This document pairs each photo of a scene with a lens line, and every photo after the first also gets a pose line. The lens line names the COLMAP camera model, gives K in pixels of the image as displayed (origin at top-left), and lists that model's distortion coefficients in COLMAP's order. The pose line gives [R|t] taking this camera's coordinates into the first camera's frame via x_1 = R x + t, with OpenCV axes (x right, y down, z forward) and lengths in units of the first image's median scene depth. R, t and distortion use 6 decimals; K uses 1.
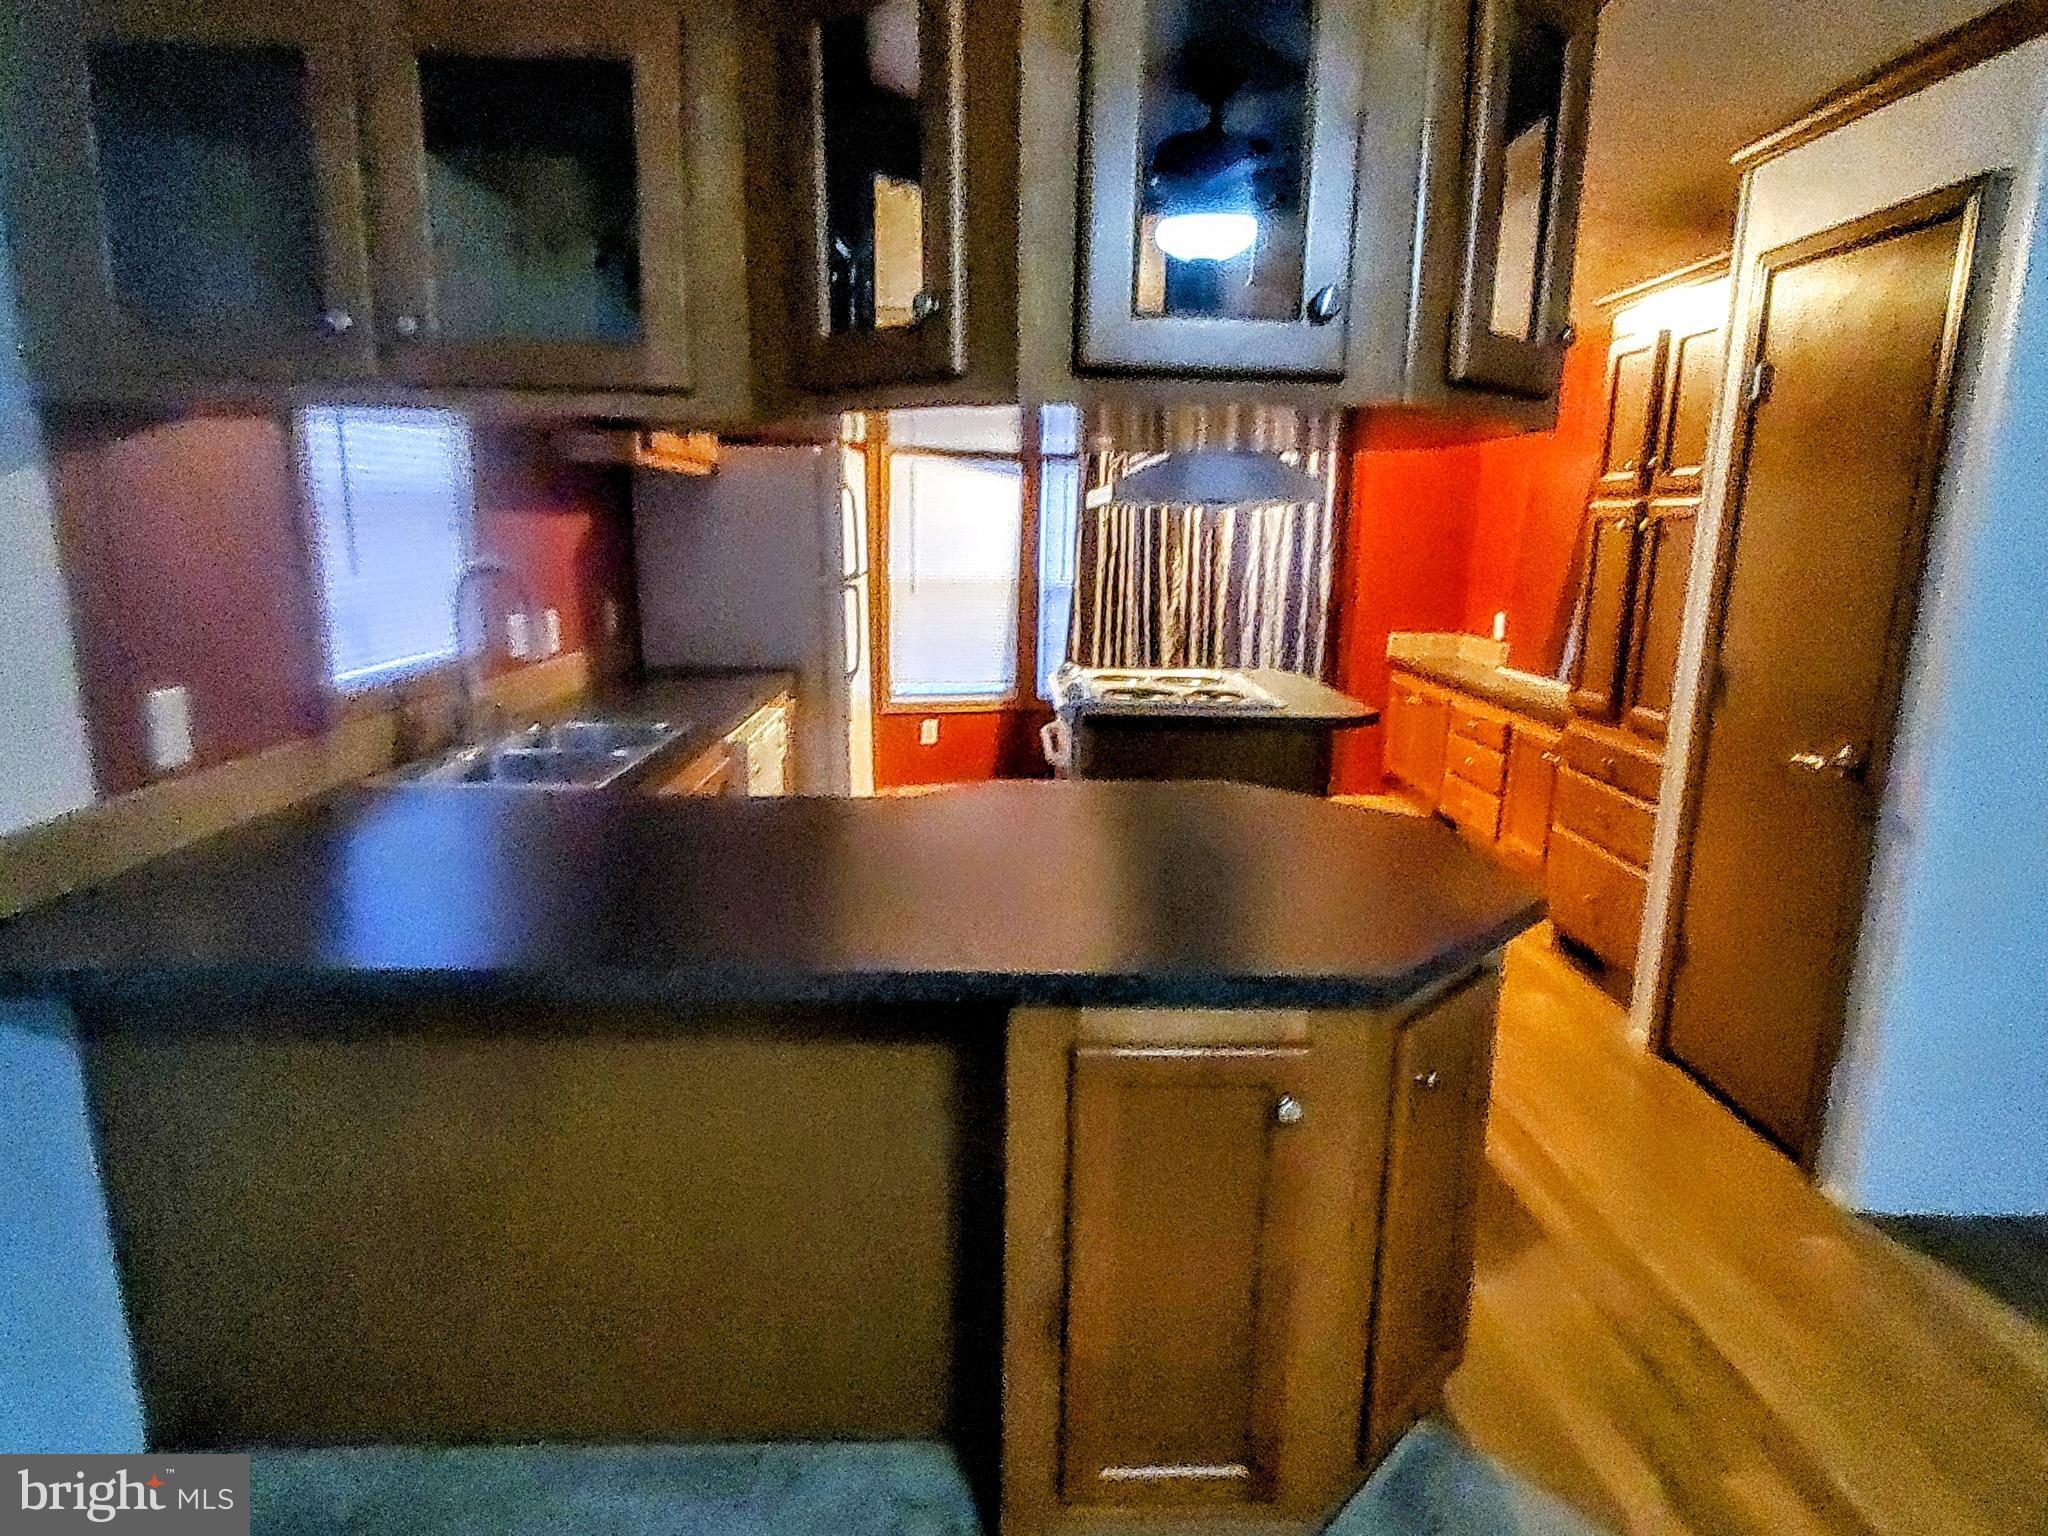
lens RADIAL K [[1225.6, 0, 1024.4], [0, 1225.6, 775.2], [0, 0, 1]] dist [-0.000756, -0.006314]
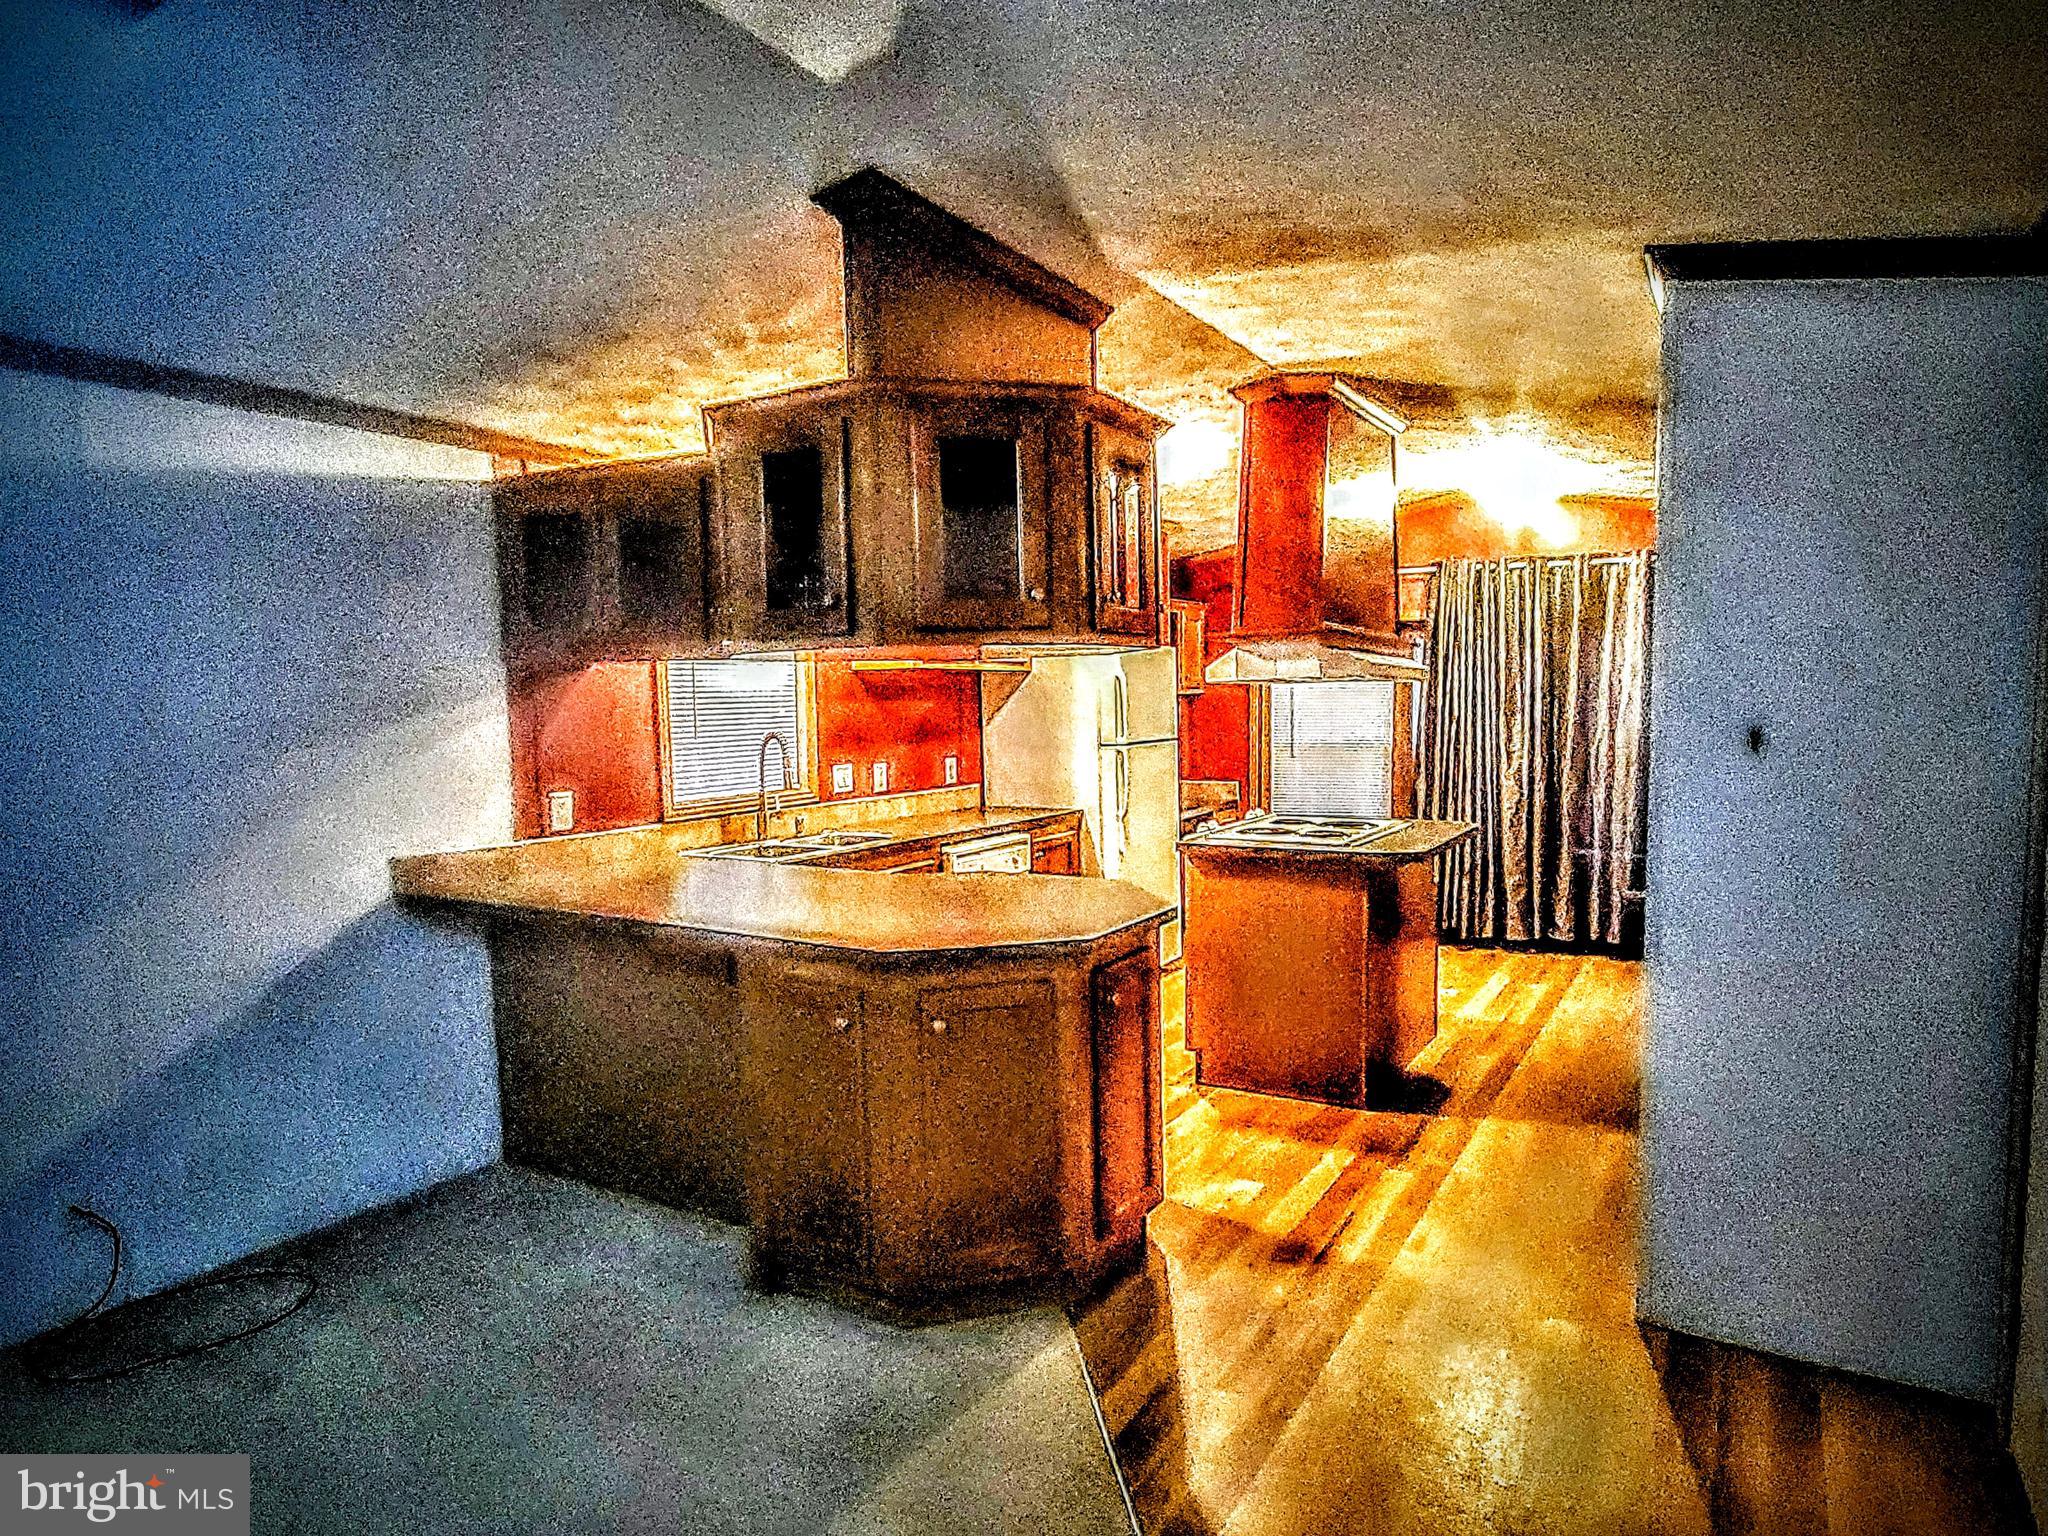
lens RADIAL K [[1225.6, 0, 1031.9], [0, 1225.6, 787.5], [0, 0, 1]] dist [-0.000756, -0.006314]
pose [[0.841409, 0.011632, -0.540273, 0.521473], [-0.081123, 0.991158, -0.105000, 0.035369], [0.534275, 0.132177, 0.834913, -0.153131]]
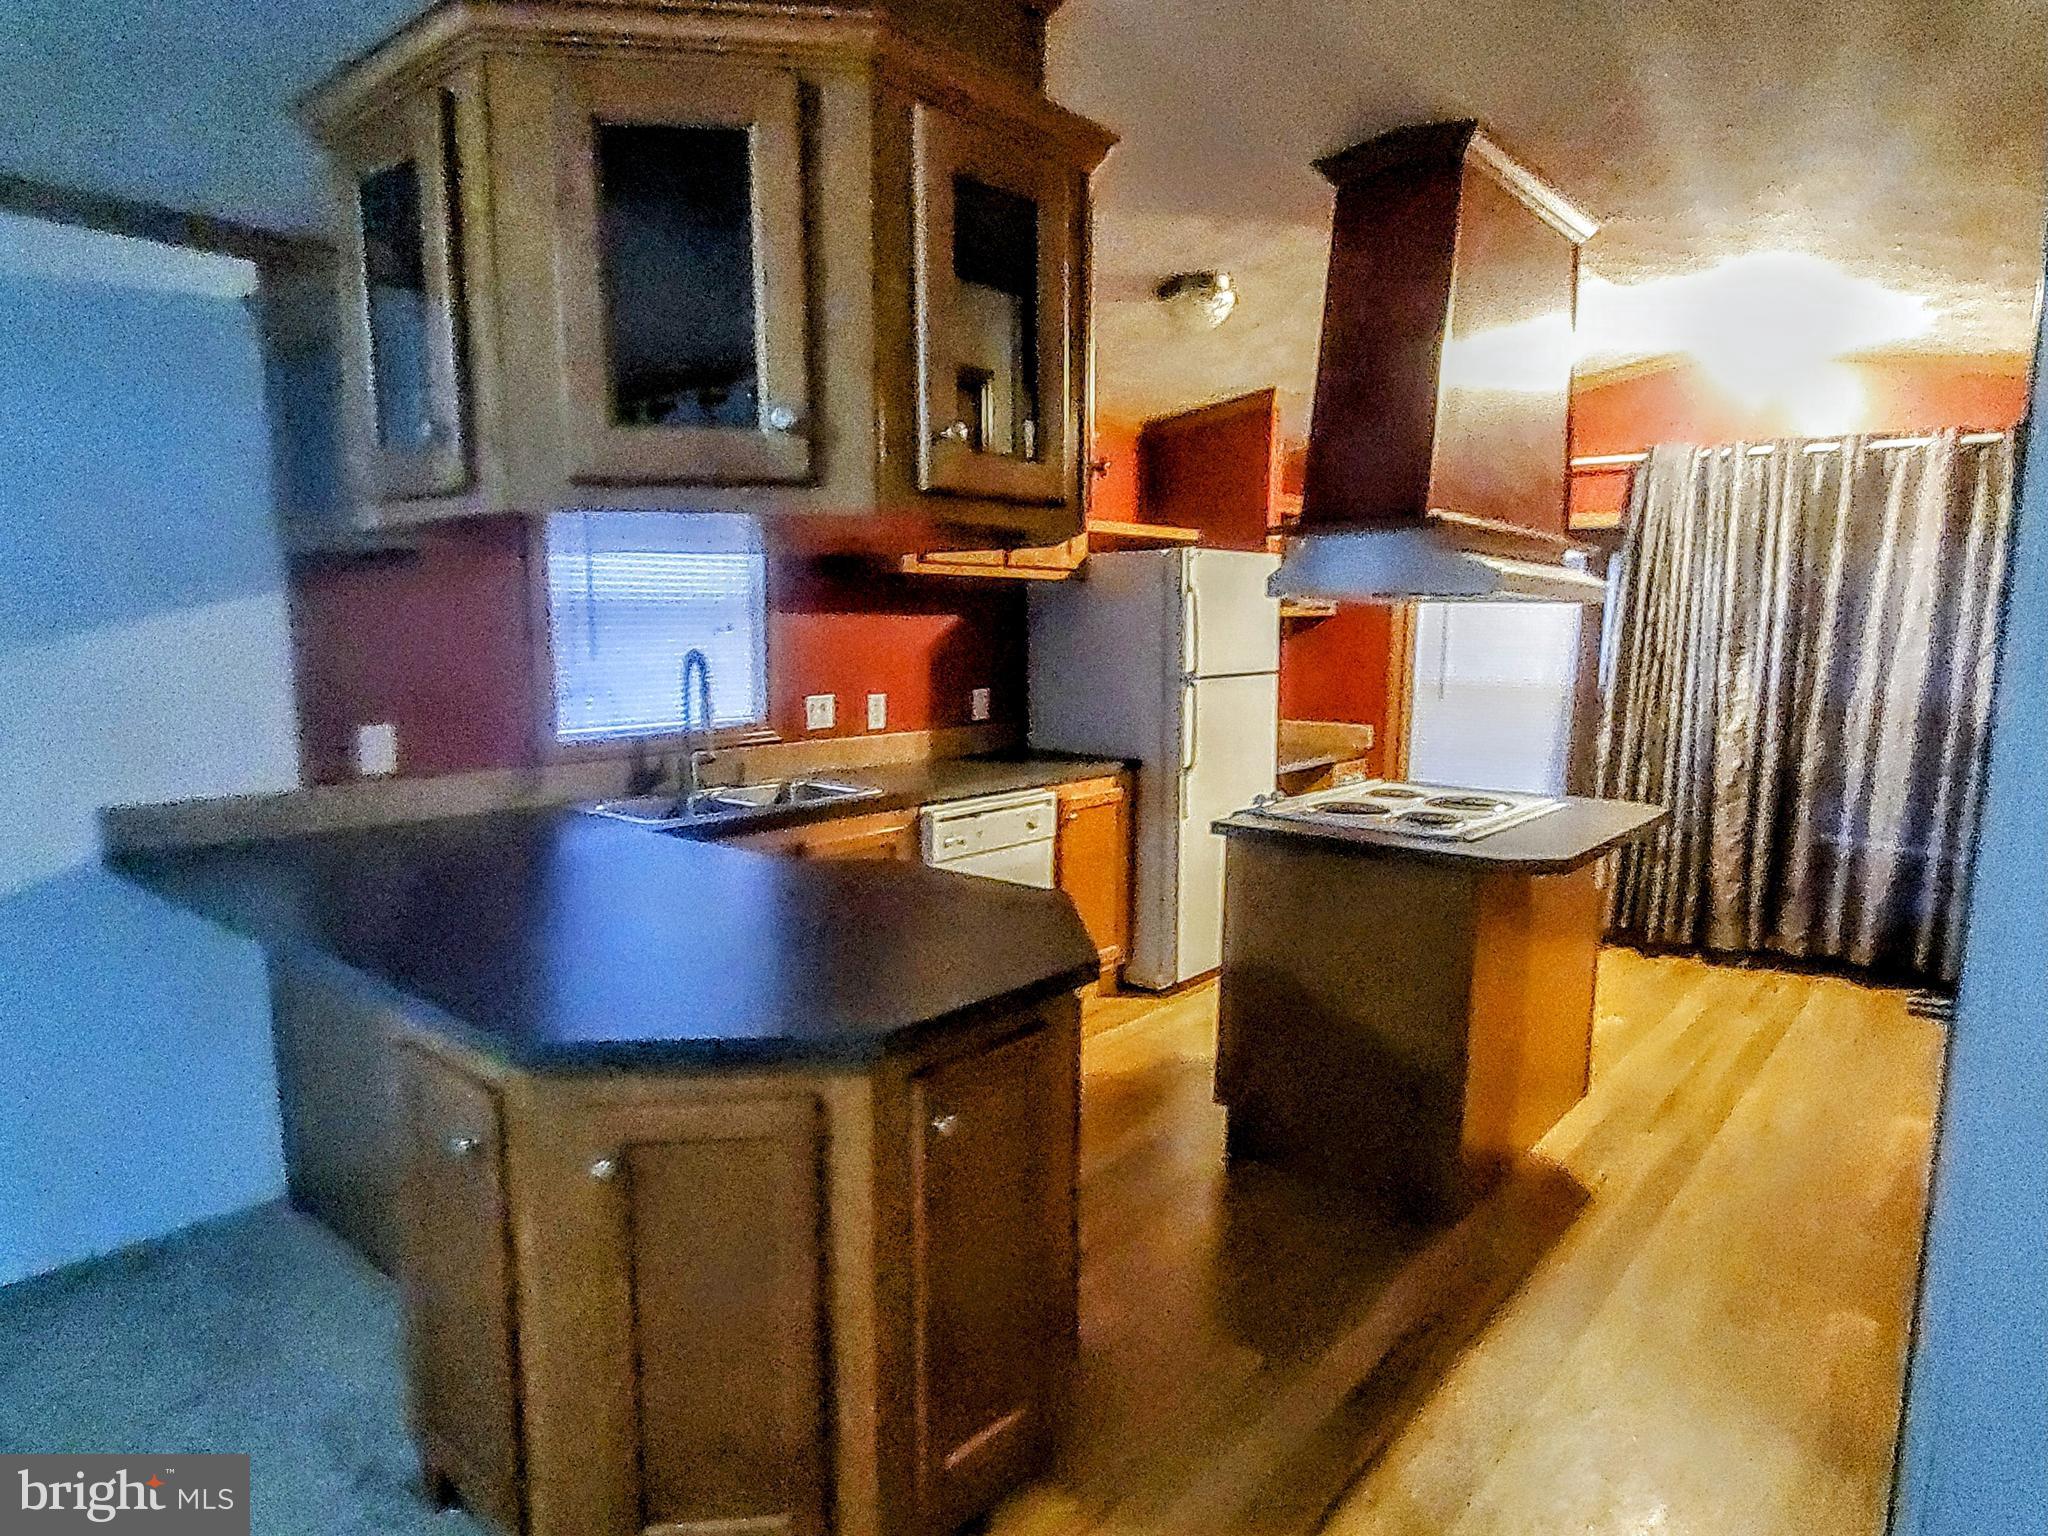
lens RADIAL K [[1225.6, 0, 1038.6], [0, 1225.6, 798.6], [0, 0, 1]] dist [-0.000756, -0.006314]
pose [[0.748308, 0.085853, -0.657772, 0.471916], [-0.128420, 0.991580, -0.016674, -0.027488], [0.650802, 0.096948, 0.753032, 0.167537]]
